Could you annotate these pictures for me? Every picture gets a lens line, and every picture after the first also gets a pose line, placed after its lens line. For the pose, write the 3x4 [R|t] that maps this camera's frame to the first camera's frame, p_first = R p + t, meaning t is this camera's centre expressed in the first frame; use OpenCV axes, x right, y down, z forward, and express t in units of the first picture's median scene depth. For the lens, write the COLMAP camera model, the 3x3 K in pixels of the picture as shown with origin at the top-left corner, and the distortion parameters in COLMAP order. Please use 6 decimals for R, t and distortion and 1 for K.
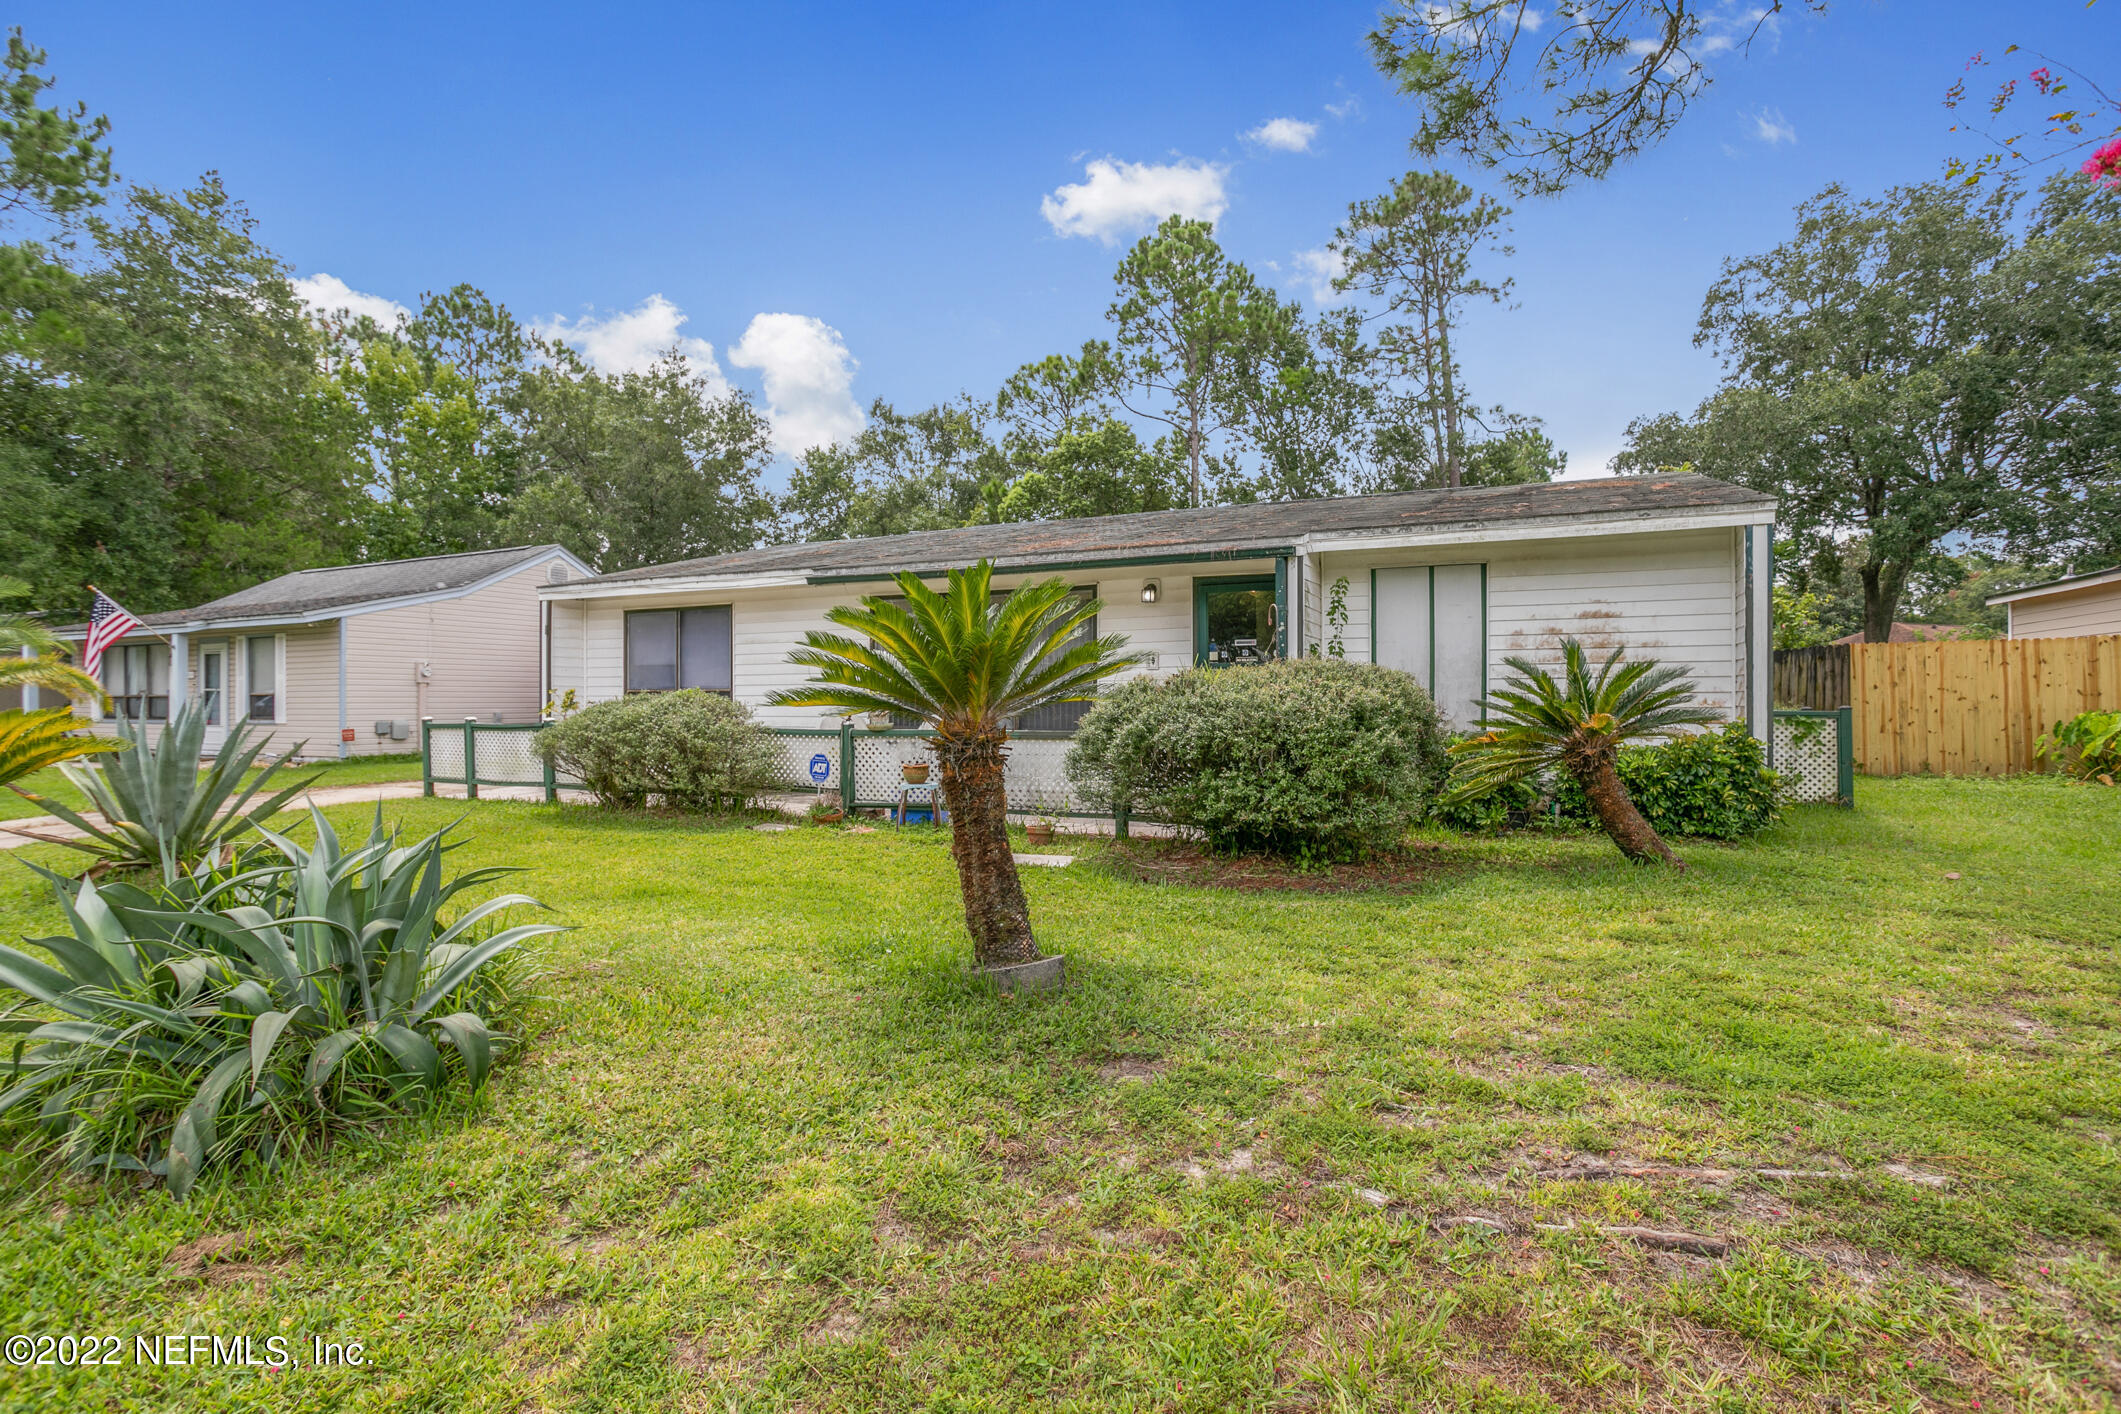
lens RADIAL K [[1013.4, 0, 1039.2], [0, 1013.4, 674.9], [0, 0, 1]] dist [-0.058179, 0.029165]
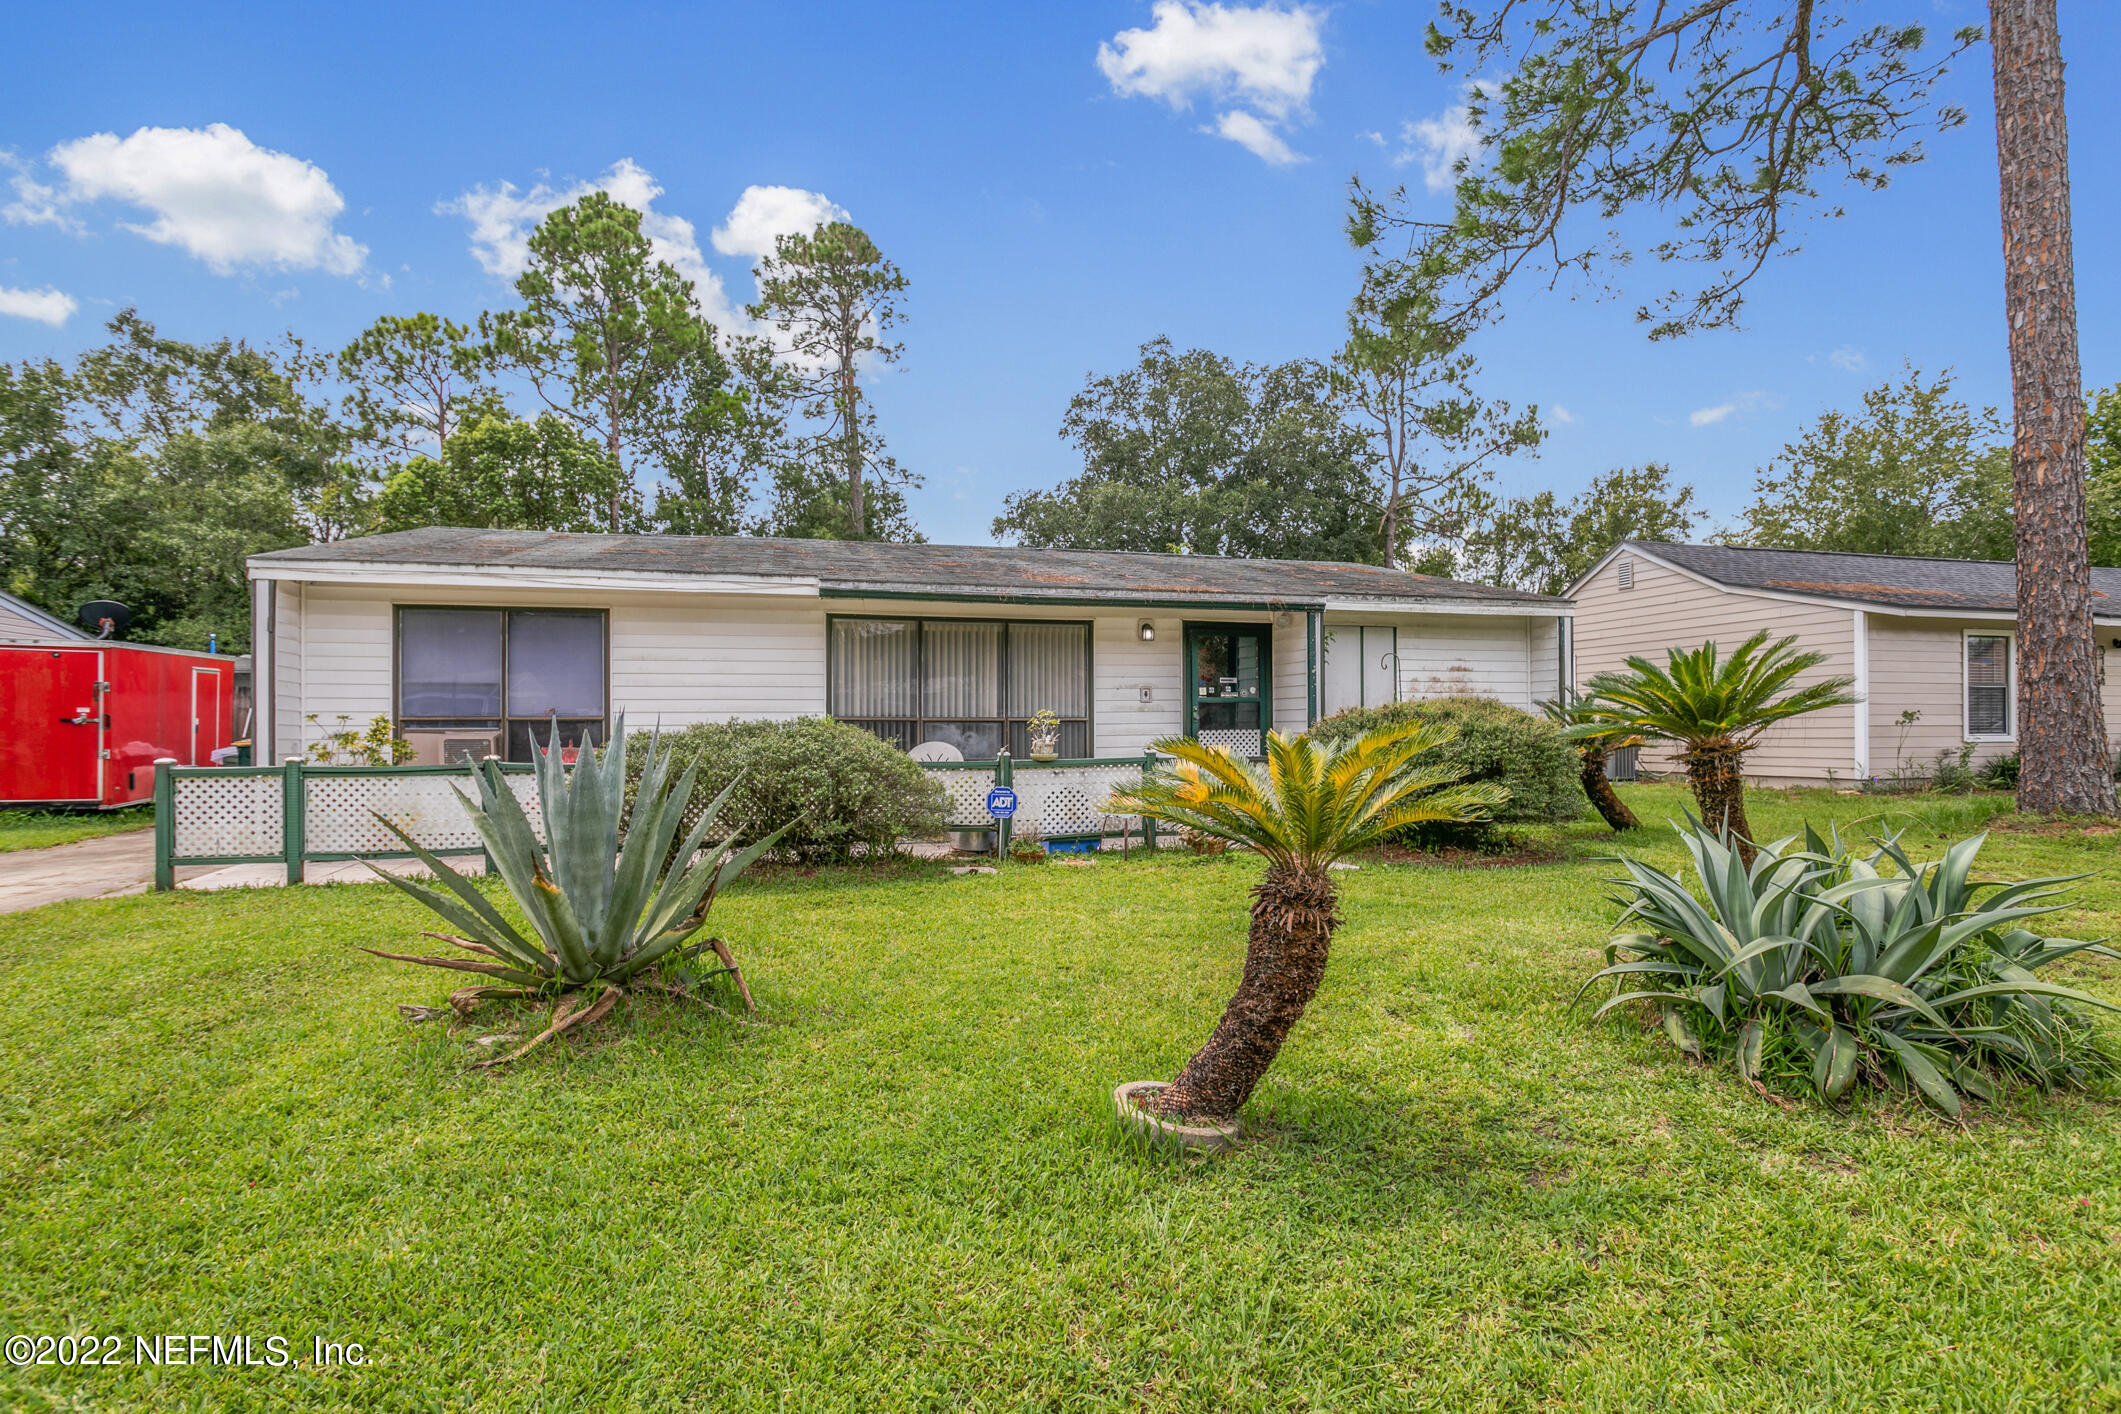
lens RADIAL K [[1042.9, 0, 1044.8], [0, 1042.9, 696.4], [0, 0, 1]] dist [-0.056770, 0.034340]
pose [[0.764758, 0.019925, 0.644010, -0.560642], [-0.012737, 0.999794, -0.015808, 0.006500], [-0.644192, 0.003886, 0.764854, 0.166453]]
